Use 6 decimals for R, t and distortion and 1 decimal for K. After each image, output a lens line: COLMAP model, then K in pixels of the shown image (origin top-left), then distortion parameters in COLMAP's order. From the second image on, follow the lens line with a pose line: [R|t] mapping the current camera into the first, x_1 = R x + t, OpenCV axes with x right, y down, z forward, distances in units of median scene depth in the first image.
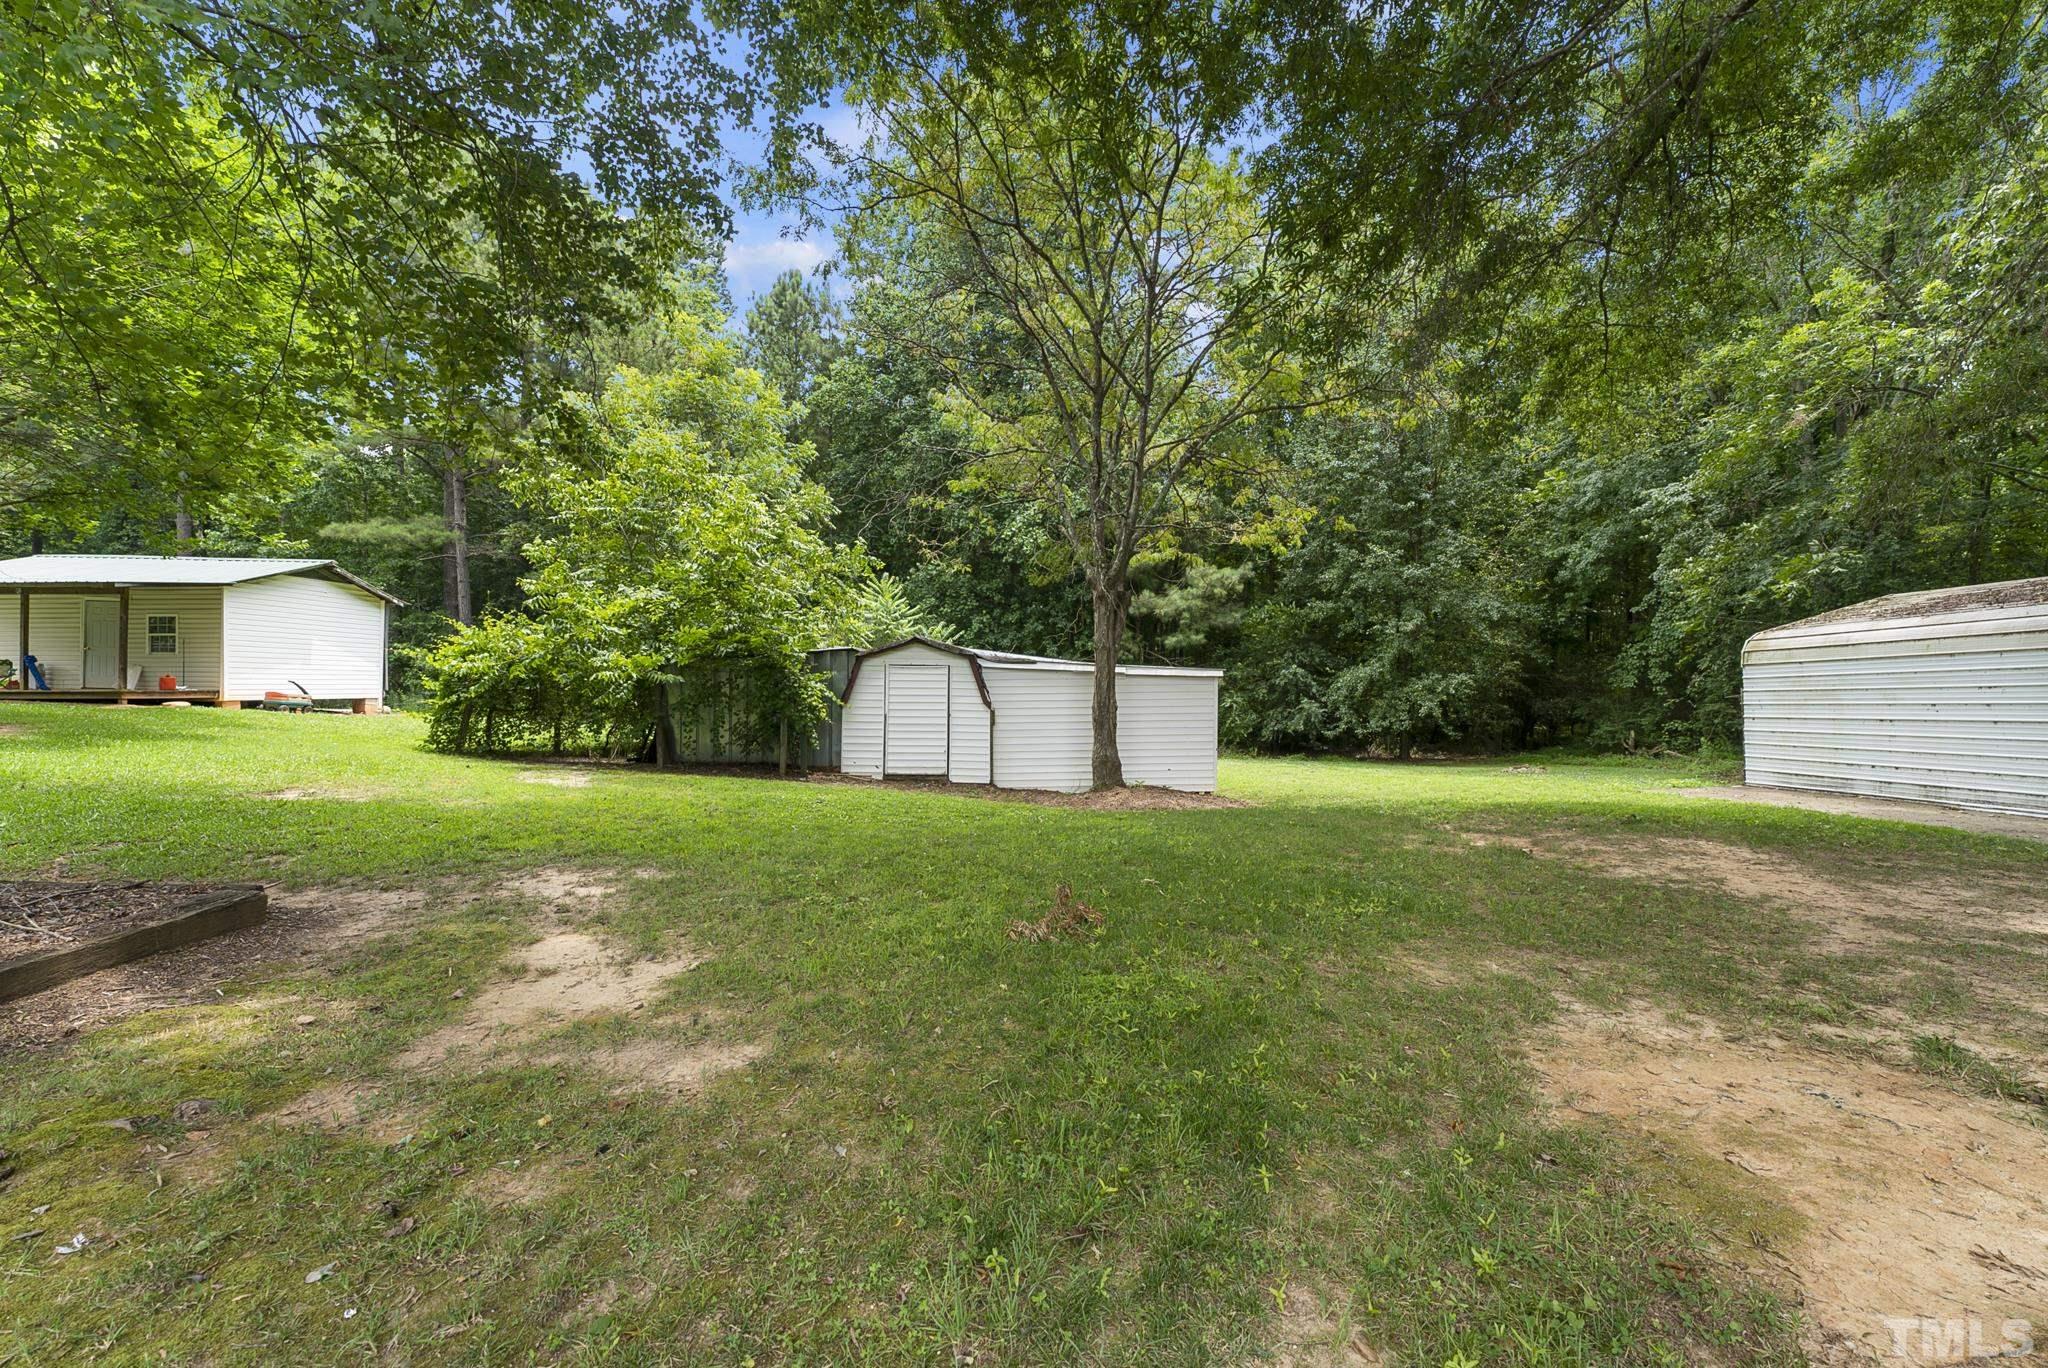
lens RADIAL K [[814.5, 0, 1031.3], [0, 814.5, 683.5], [0, 0, 1]] dist [0.001211, -0.000387]
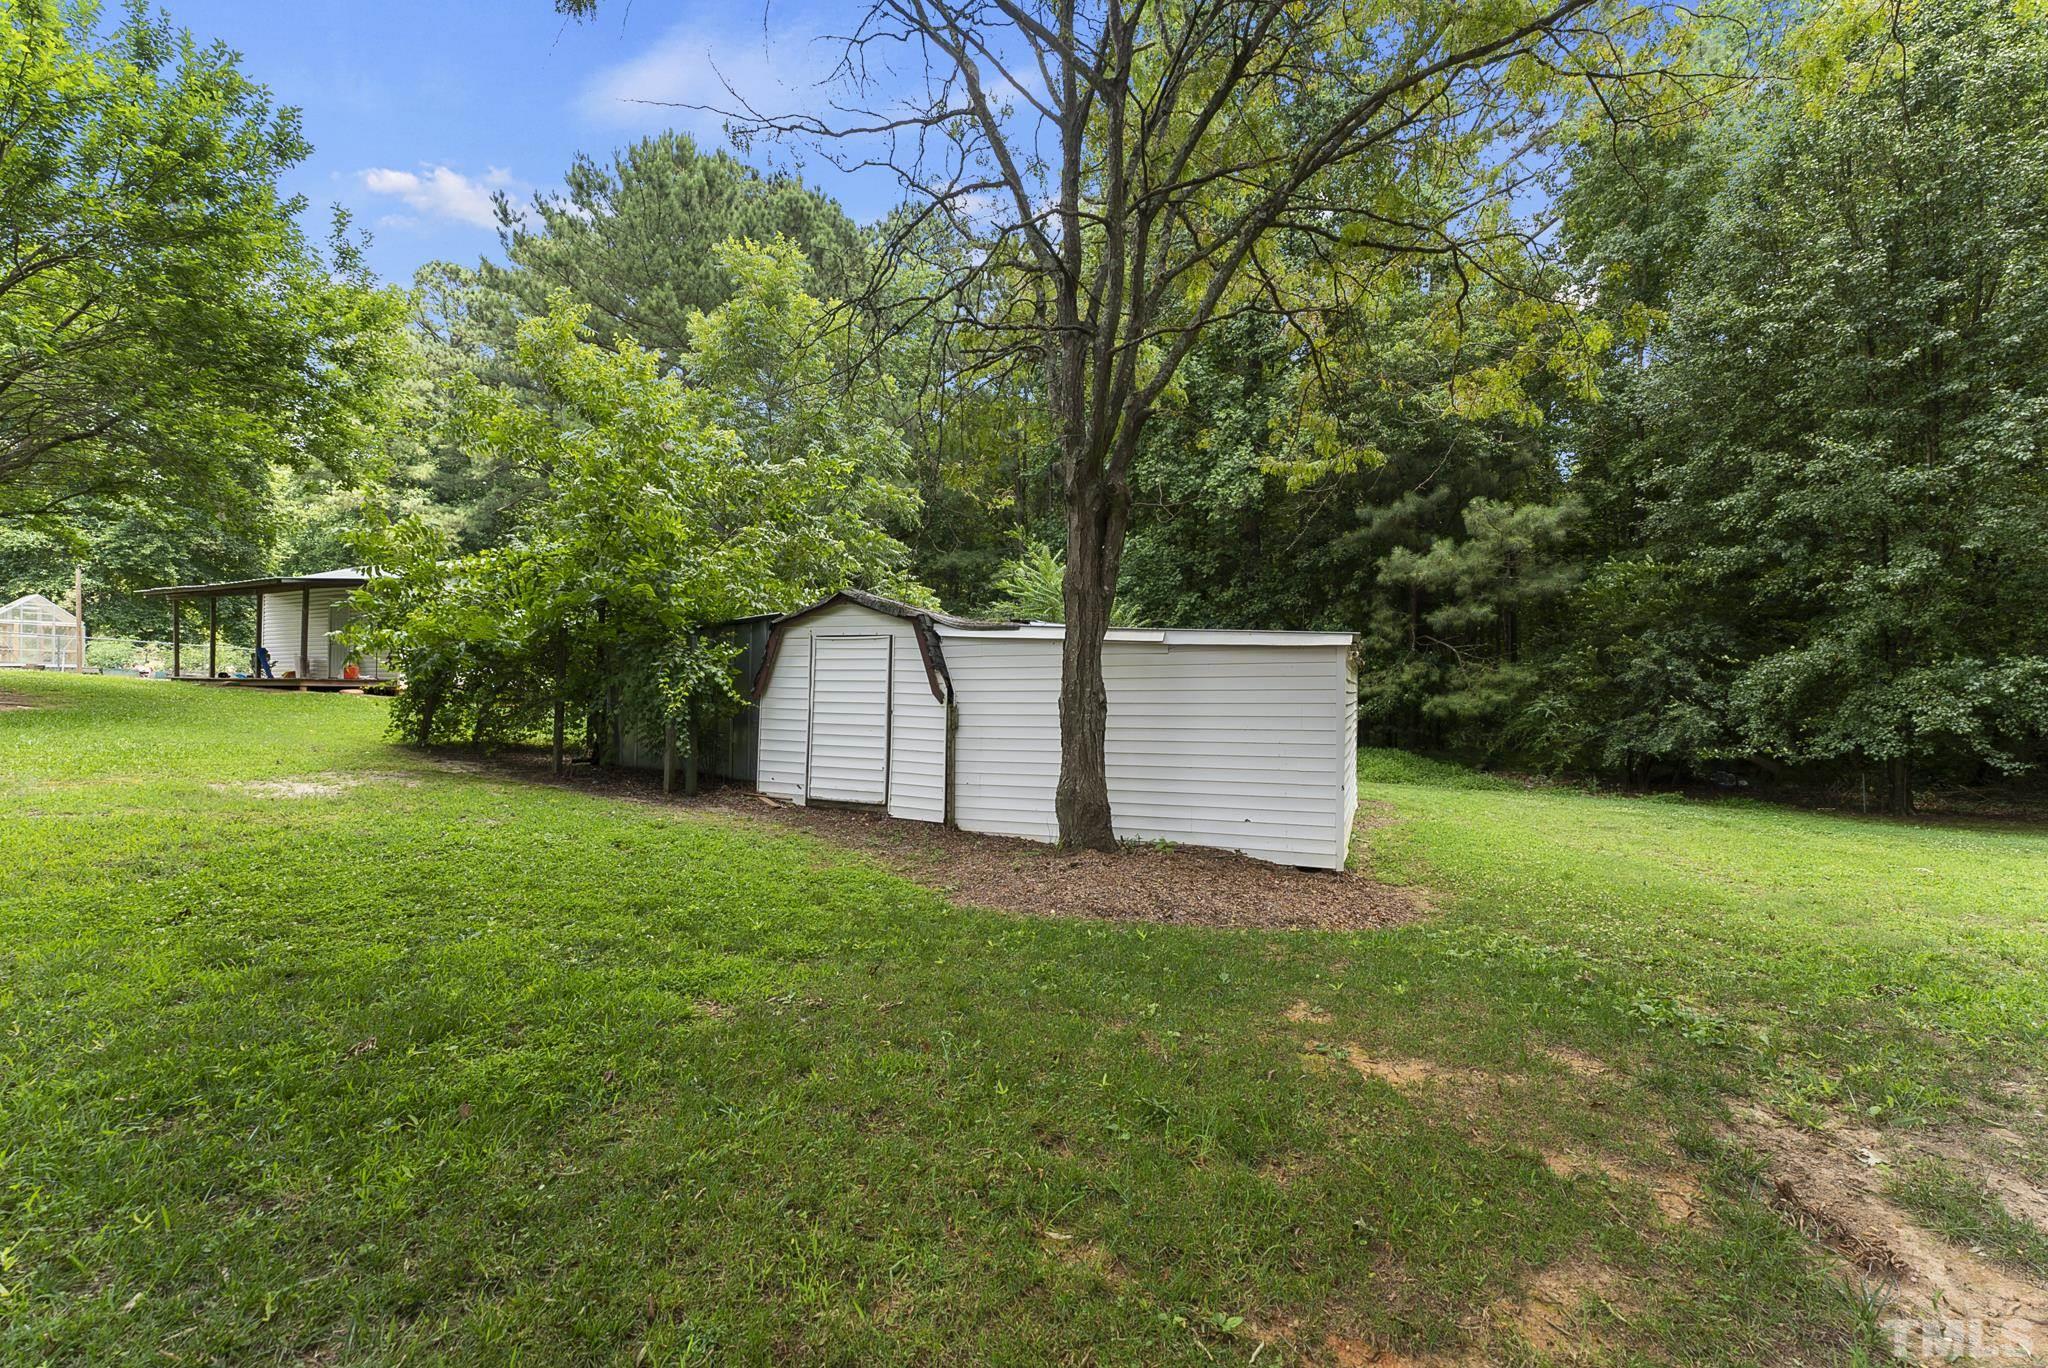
lens RADIAL K [[814.5, 0, 1014.4], [0, 814.5, 690.0], [0, 0, 1]] dist [0.001211, -0.000387]
pose [[0.911445, 0.006251, -0.411374, 0.163835], [-0.005046, 0.999979, 0.004013, 0.010783], [0.411390, -0.001582, 0.911458, 0.283315]]
